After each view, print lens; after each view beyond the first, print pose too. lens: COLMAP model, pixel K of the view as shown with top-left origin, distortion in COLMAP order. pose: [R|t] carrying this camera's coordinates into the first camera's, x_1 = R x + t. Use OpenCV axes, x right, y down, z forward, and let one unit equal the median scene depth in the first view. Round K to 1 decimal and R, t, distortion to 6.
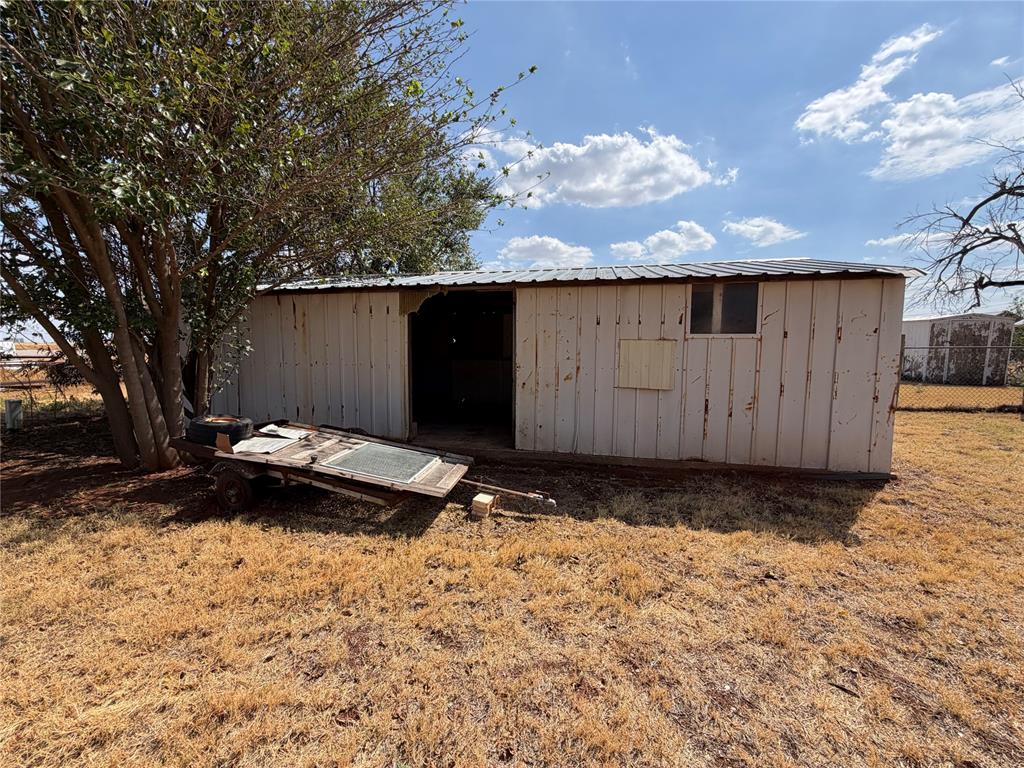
lens RADIAL K [[409.8, 0, 509.2], [0, 409.8, 385.0], [0, 0, 1]] dist [0.000821, 0.000268]
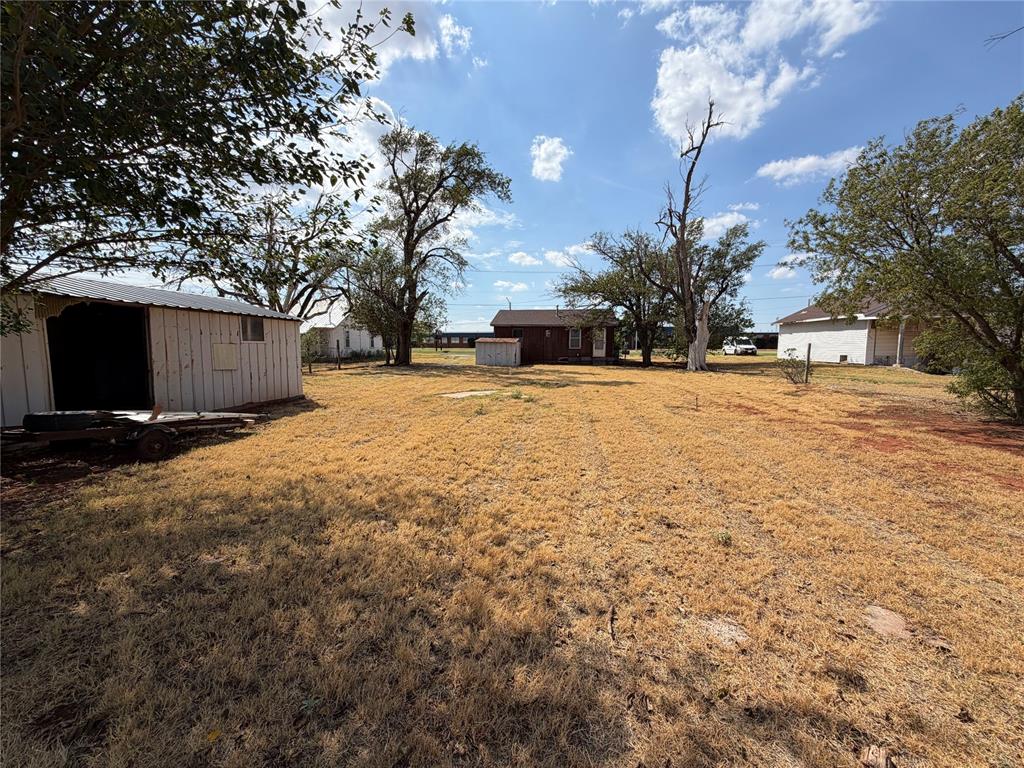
lens RADIAL K [[409.8, 0, 509.2], [0, 409.8, 385.0], [0, 0, 1]] dist [0.000821, 0.000268]
pose [[-0.057322, -0.094109, 0.993910, -1.553424], [0.094790, 0.990537, 0.099257, 0.013816], [-0.993846, 0.099903, -0.047859, -0.170182]]
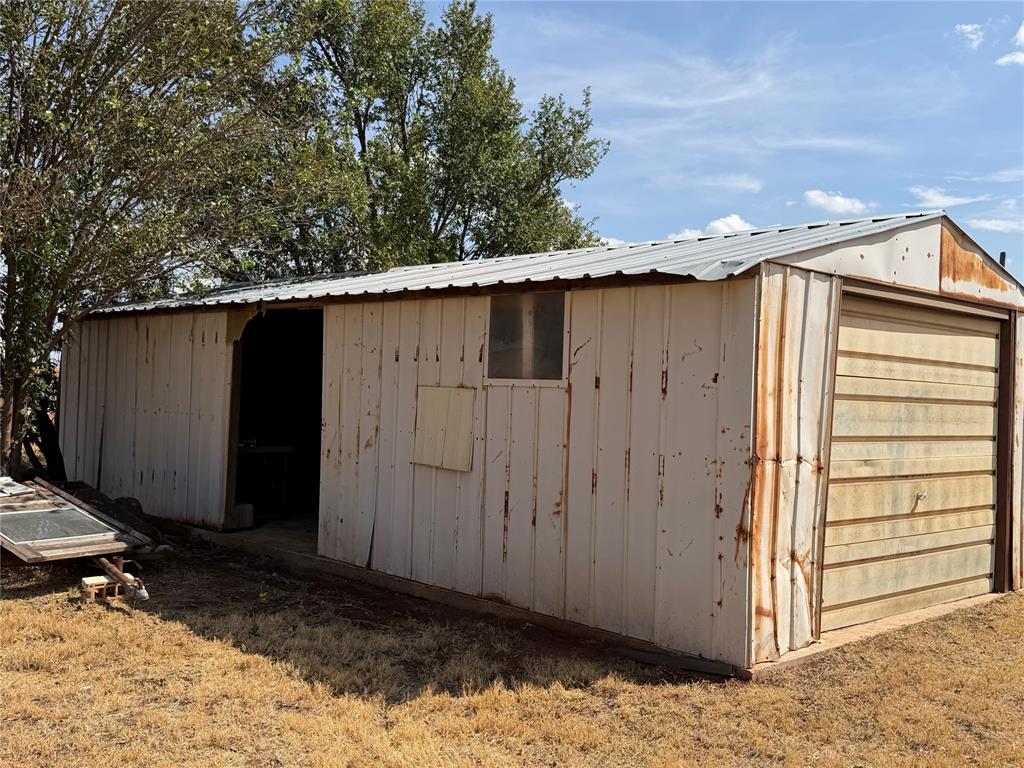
lens RADIAL K [[1019.3, 0, 512.5], [0, 1019.3, 380.6], [0, 0, 1]] dist [0.093006, -0.003591]
pose [[0.832224, 0.020747, -0.554051, 1.213448], [-0.087158, 0.991771, -0.093780, 0.013103], [0.547546, 0.126336, 0.827184, -0.189006]]
